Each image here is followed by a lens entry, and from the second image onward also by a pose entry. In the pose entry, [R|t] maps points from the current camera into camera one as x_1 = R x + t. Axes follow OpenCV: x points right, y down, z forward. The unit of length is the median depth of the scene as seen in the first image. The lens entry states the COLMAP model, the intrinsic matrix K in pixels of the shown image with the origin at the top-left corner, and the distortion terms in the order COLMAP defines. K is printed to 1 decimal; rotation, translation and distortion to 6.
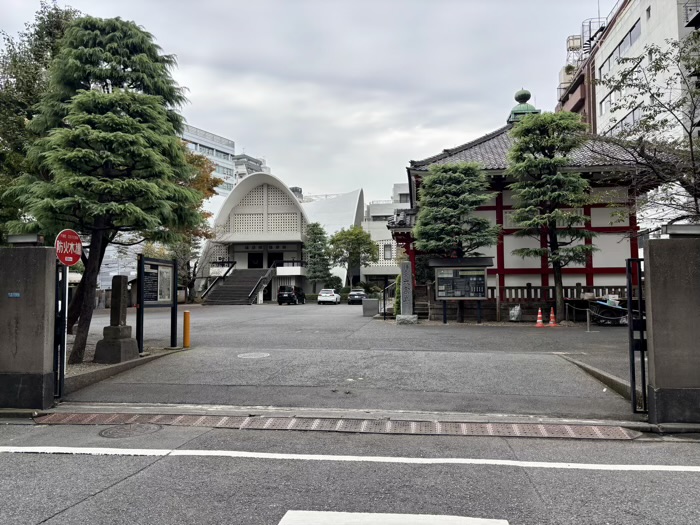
lens RADIAL K [[522.3, 0, 350.0], [0, 522.3, 262.5], [0, 0, 1]] dist [0.073922, -0.098397]
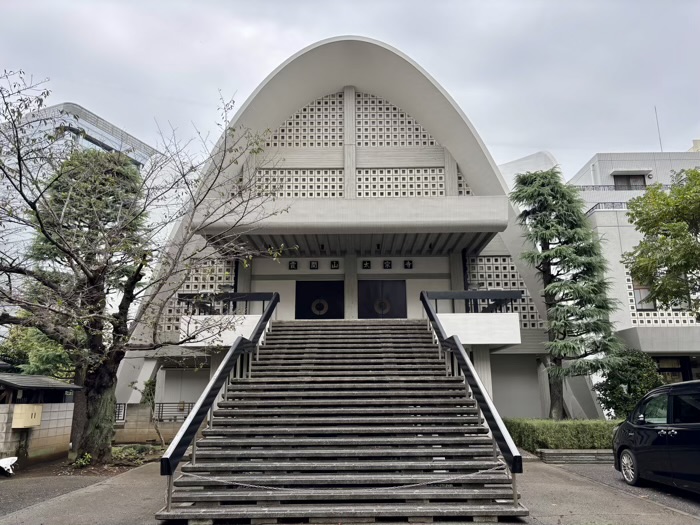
lens RADIAL K [[522.3, 0, 350.0], [0, 522.3, 262.5], [0, 0, 1]] dist [0.073922, -0.098397]
pose [[0.991067, 0.032627, 0.129314, -0.229989], [-0.007708, 0.982006, -0.188692, 0.035818], [-0.133143, 0.186009, 0.973485, 0.764470]]
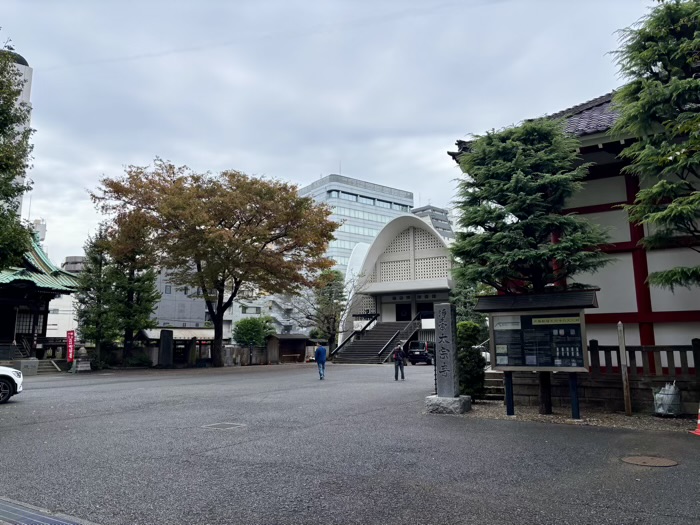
lens RADIAL K [[522.3, 0, 350.0], [0, 522.3, 262.5], [0, 0, 1]] dist [0.073922, -0.098397]
pose [[0.924360, -0.062302, -0.376399, 0.086814], [0.024046, 0.994129, -0.105499, 0.004428], [0.380762, 0.088468, 0.920431, 0.149704]]
